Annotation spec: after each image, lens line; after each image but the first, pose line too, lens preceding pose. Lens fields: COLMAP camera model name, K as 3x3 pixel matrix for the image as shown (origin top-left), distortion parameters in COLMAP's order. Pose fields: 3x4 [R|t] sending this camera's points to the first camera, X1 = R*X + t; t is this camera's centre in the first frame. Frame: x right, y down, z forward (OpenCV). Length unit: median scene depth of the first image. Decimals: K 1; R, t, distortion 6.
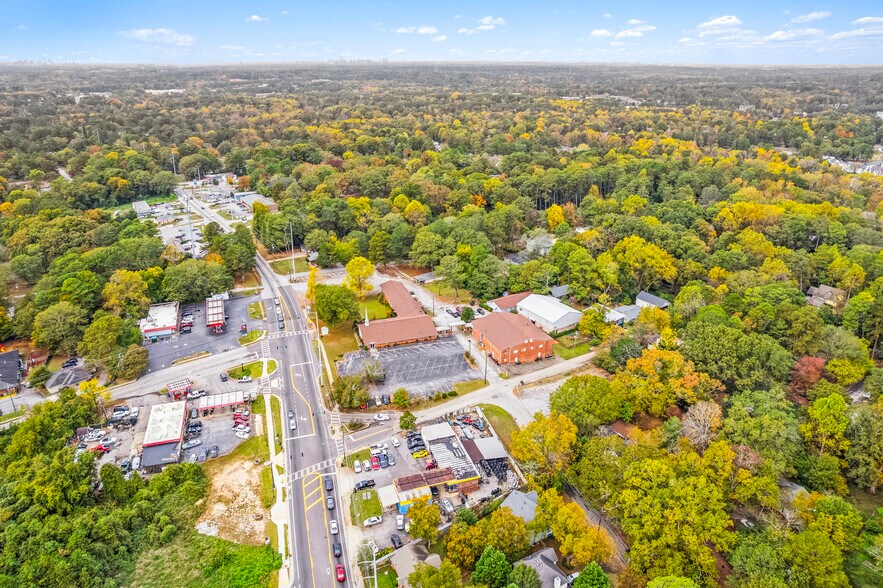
lens RADIAL K [[570.0, 0, 441.5], [0, 570.0, 294.0], [0, 0, 1]] dist [-0.080942, 0.069811]
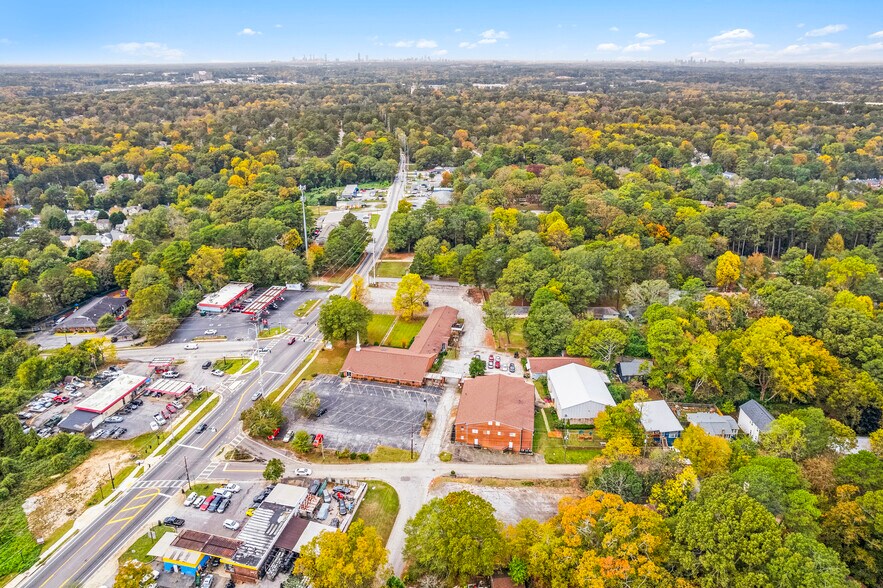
lens RADIAL K [[570.0, 0, 441.5], [0, 570.0, 294.0], [0, 0, 1]] dist [-0.080942, 0.069811]
pose [[0.847066, 0.201619, -0.491761, 0.439676], [-0.200600, 0.978101, 0.055480, -0.118066], [0.492178, 0.051652, 0.868961, 0.294807]]
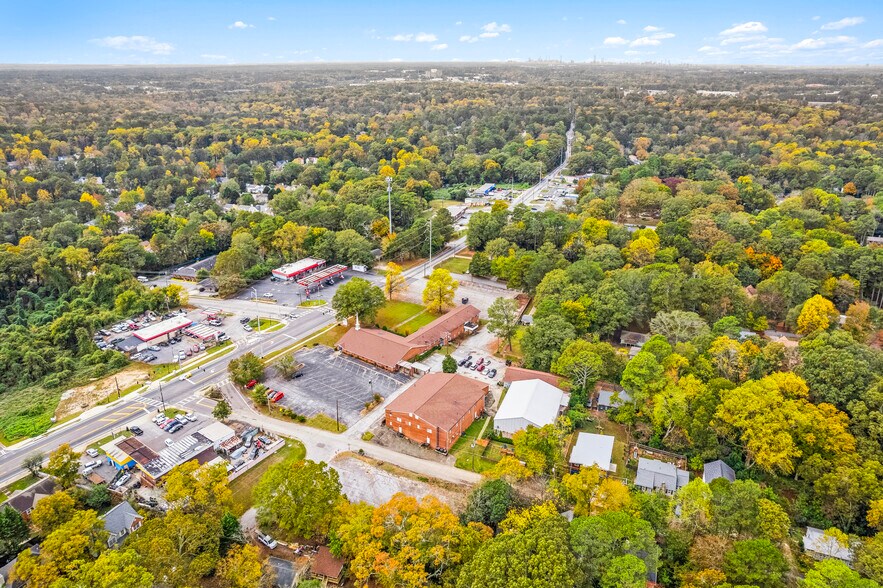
lens RADIAL K [[570.0, 0, 441.5], [0, 570.0, 294.0], [0, 0, 1]] dist [-0.080942, 0.069811]
pose [[0.585514, 0.310488, -0.748846, 0.724017], [-0.311974, 0.938905, 0.145361, -0.206232], [0.748228, 0.148510, 0.646606, 0.498702]]
